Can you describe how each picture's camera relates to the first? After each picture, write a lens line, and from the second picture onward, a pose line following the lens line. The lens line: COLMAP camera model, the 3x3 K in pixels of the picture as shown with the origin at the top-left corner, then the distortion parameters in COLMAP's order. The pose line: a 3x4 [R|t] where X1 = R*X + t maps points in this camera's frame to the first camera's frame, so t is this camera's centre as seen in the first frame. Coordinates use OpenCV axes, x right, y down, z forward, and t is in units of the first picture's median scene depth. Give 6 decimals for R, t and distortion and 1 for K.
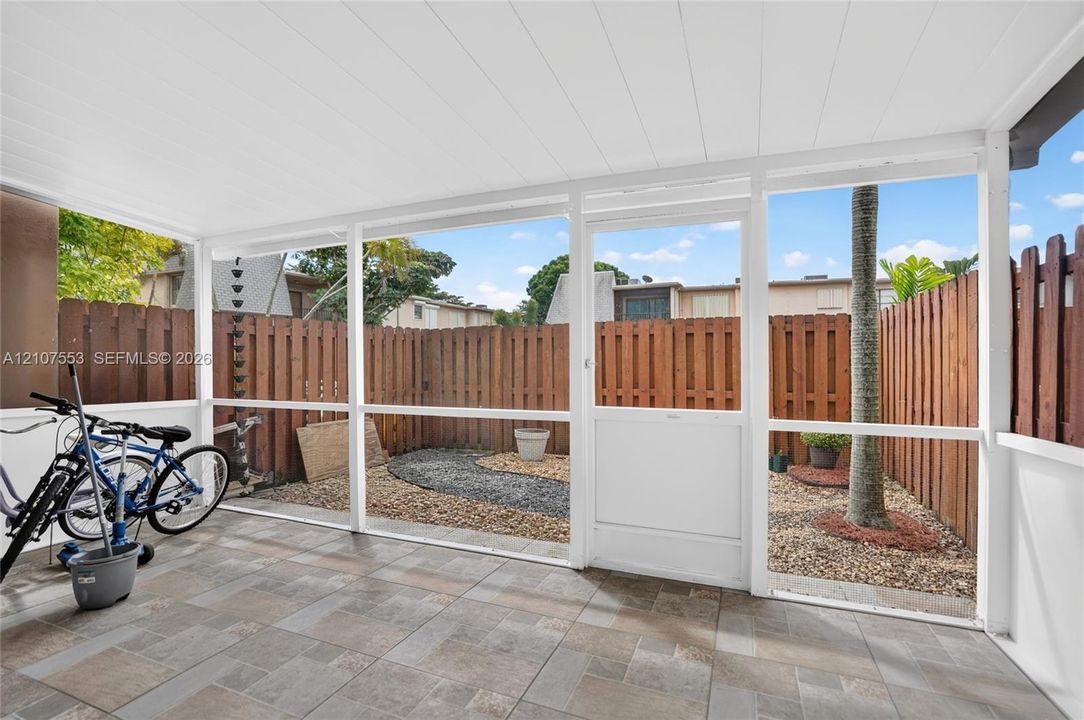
lens RADIAL K [[505.2, 0, 545.4], [0, 505.2, 359.7], [0, 0, 1]] dist [-0.070414, 0.028025]
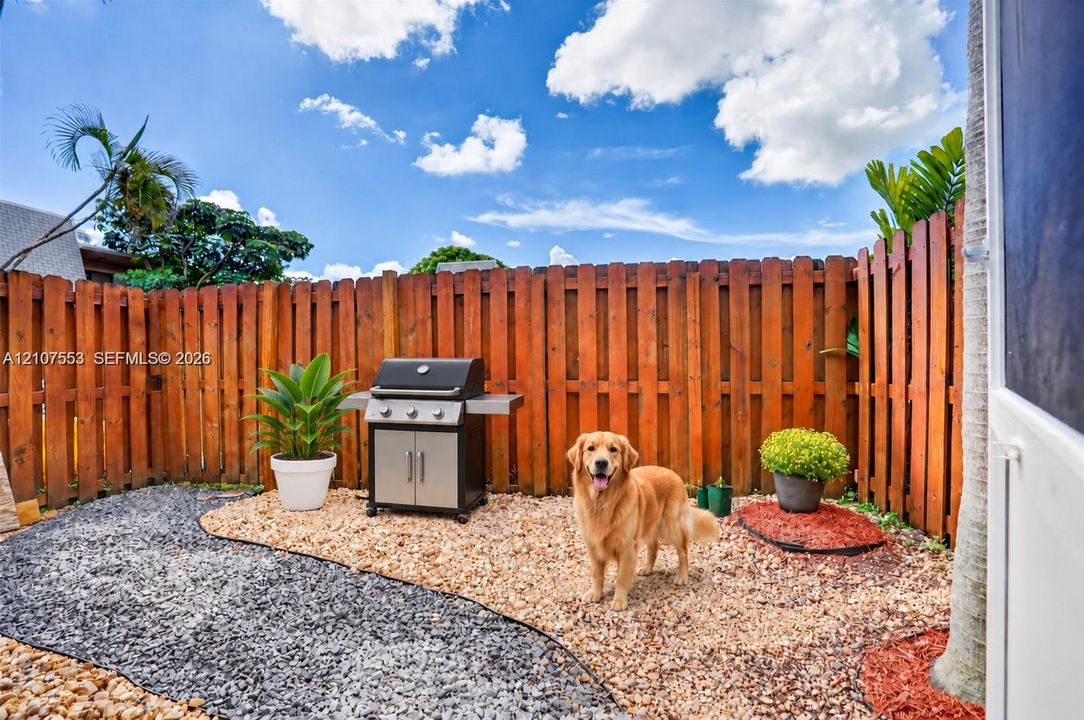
lens RADIAL K [[505.9, 0, 542.0], [0, 505.9, 360.0], [0, 0, 1]] dist [-0.074583, 0.027486]
pose [[0.976315, -0.007866, 0.216209, 0.113315], [0.007006, 0.999964, 0.004744, 0.030299], [-0.216239, -0.003117, 0.976336, 0.385973]]
